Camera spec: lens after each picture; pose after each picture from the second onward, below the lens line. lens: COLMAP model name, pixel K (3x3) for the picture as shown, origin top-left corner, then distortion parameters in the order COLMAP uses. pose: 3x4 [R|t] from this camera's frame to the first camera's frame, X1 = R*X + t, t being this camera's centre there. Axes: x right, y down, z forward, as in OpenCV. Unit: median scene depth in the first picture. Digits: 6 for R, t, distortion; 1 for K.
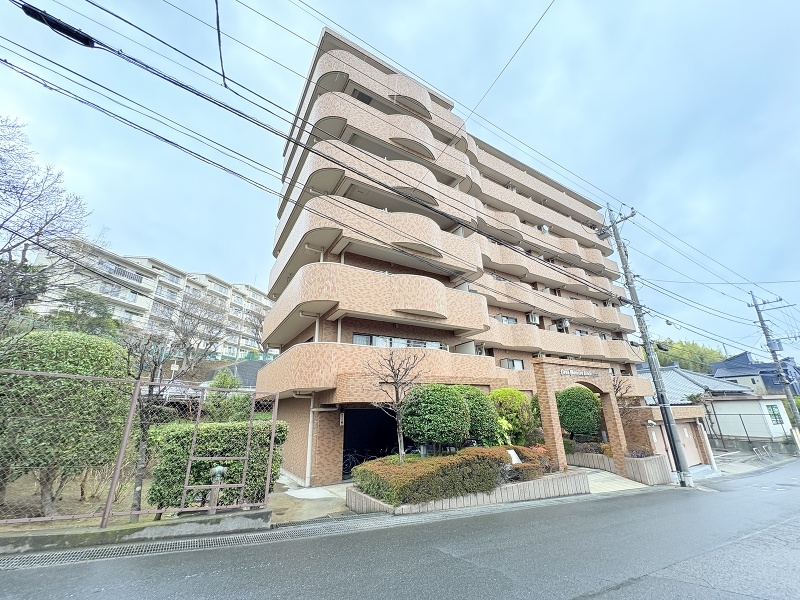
lens RADIAL K [[314.4, 0, 400.0], [0, 314.4, 300.0], [0, 0, 1]] dist [-0.000890, -0.000300]
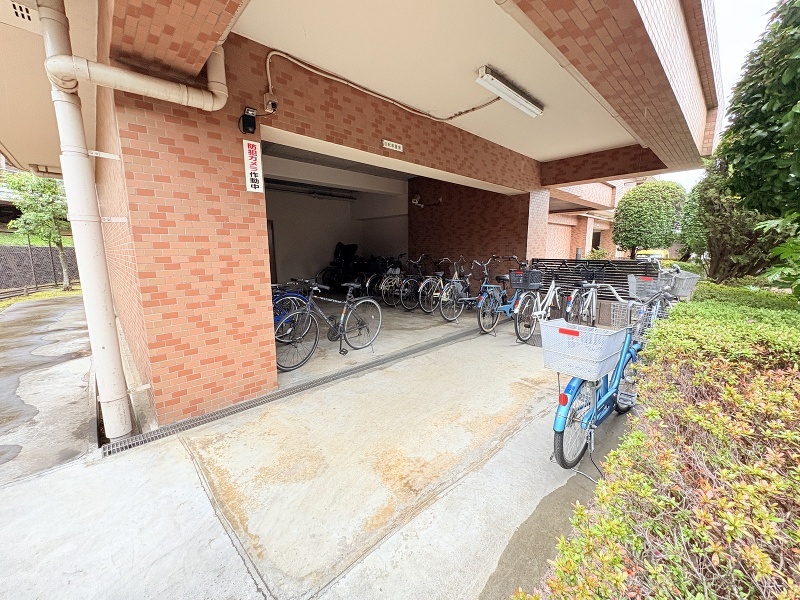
lens RADIAL K [[314.4, 0, 400.0], [0, 314.4, 300.0], [0, 0, 1]] dist [-0.000890, -0.000300]
pose [[0.977038, -0.023618, 0.211750, -0.081276], [-0.079598, 0.881418, 0.465582, 0.220260], [-0.197636, -0.471746, 0.859299, 0.460631]]
